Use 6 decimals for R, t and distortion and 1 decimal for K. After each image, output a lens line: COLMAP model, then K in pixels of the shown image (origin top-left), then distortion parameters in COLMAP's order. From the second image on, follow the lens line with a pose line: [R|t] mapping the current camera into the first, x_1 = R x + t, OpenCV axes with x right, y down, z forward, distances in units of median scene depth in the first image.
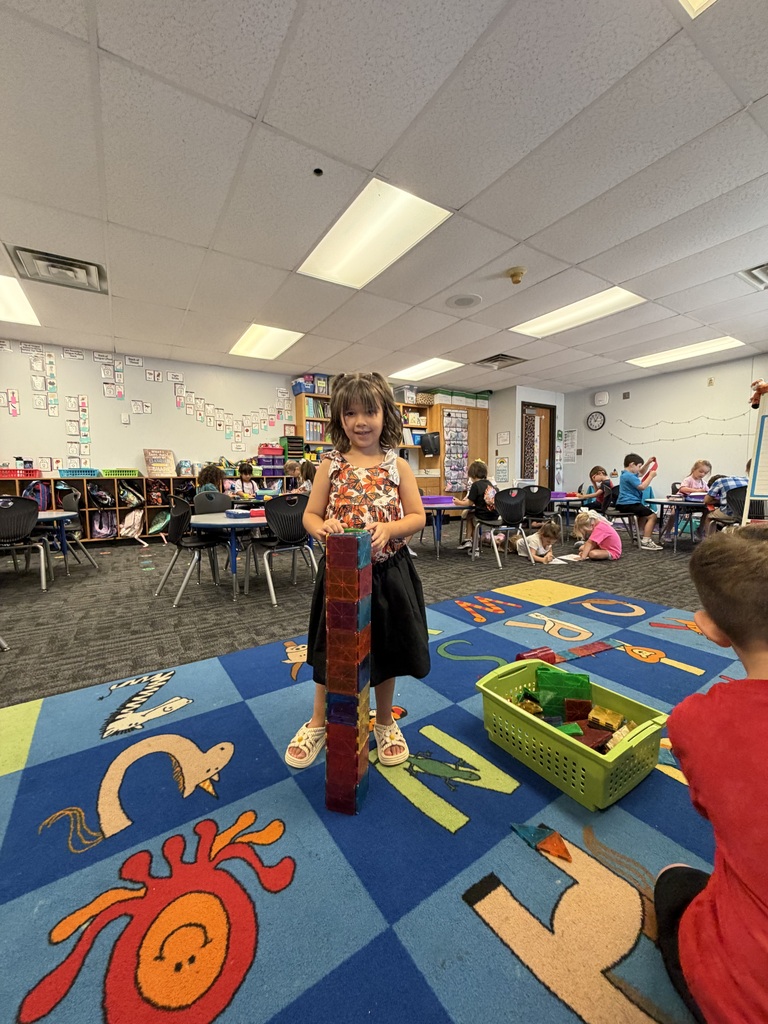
lens RADIAL K [[408.3, 0, 384.0], [0, 408.3, 512.0], [0, 0, 1]] dist [0.000585, 0.000081]
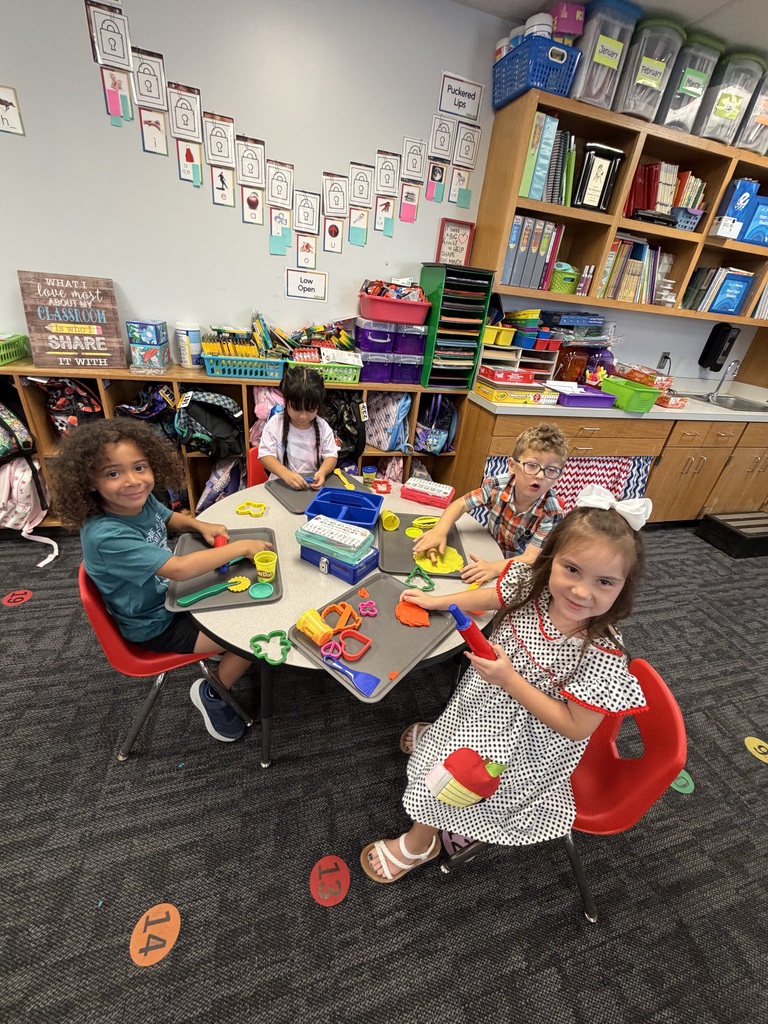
lens RADIAL K [[408.3, 0, 384.0], [0, 408.3, 512.0], [0, 0, 1]] dist [0.000585, 0.000081]
pose [[0.951470, 0.236104, -0.197383, -0.173808], [-0.137486, 0.899949, 0.413750, -0.135233], [0.275323, -0.366533, 0.888736, 0.623303]]
